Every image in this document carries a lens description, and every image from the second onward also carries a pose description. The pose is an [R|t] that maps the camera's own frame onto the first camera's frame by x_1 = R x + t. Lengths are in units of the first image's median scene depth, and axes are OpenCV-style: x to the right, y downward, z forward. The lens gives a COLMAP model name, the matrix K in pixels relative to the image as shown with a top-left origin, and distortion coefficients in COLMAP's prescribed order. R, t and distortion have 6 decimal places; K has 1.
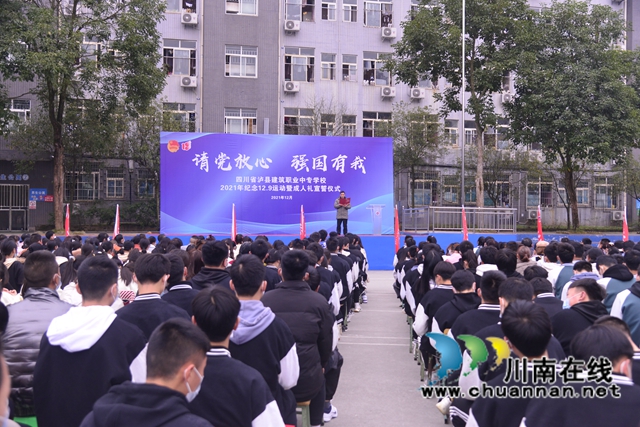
lens RADIAL K [[582.0, 0, 319.0], [0, 582.0, 213.3], [0, 0, 1]] dist [-0.006884, 0.006977]
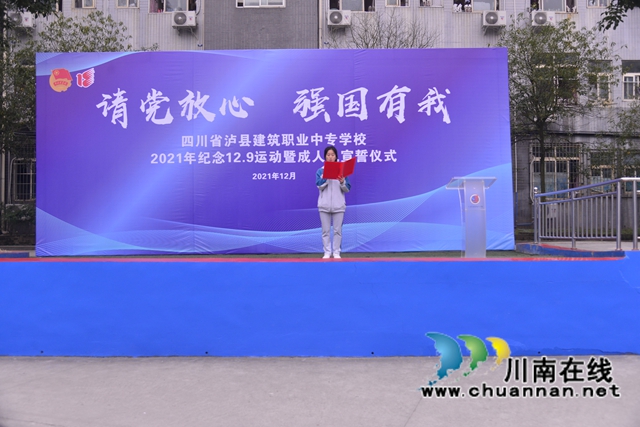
lens RADIAL K [[576.3, 0, 322.0], [0, 576.3, 215.1], [0, 0, 1]] dist [-0.014961, -0.005841]
pose [[0.984922, -0.016538, -0.172205, 0.051055], [0.014584, 0.999814, -0.012609, 0.010738], [0.172382, 0.009908, 0.984980, 0.465896]]
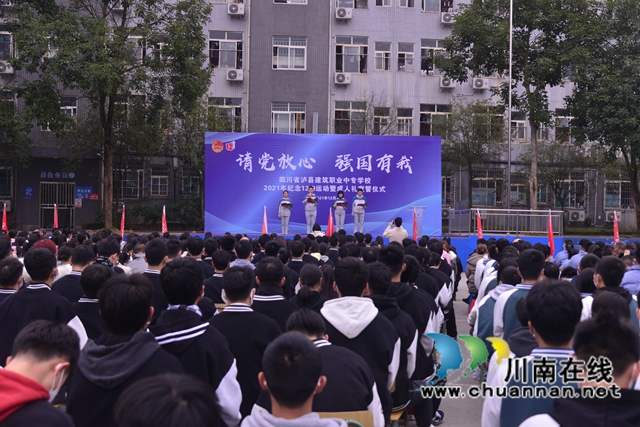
lens RADIAL K [[699.0, 0, 320.9], [0, 699.0, 213.2], [0, 0, 1]] dist [-0.021295, 0.000000]
pose [[0.994665, 0.007196, -0.102905, 0.044653], [-0.007053, 0.999974, 0.001756, -0.002962], [0.102915, -0.001021, 0.994690, -0.156392]]
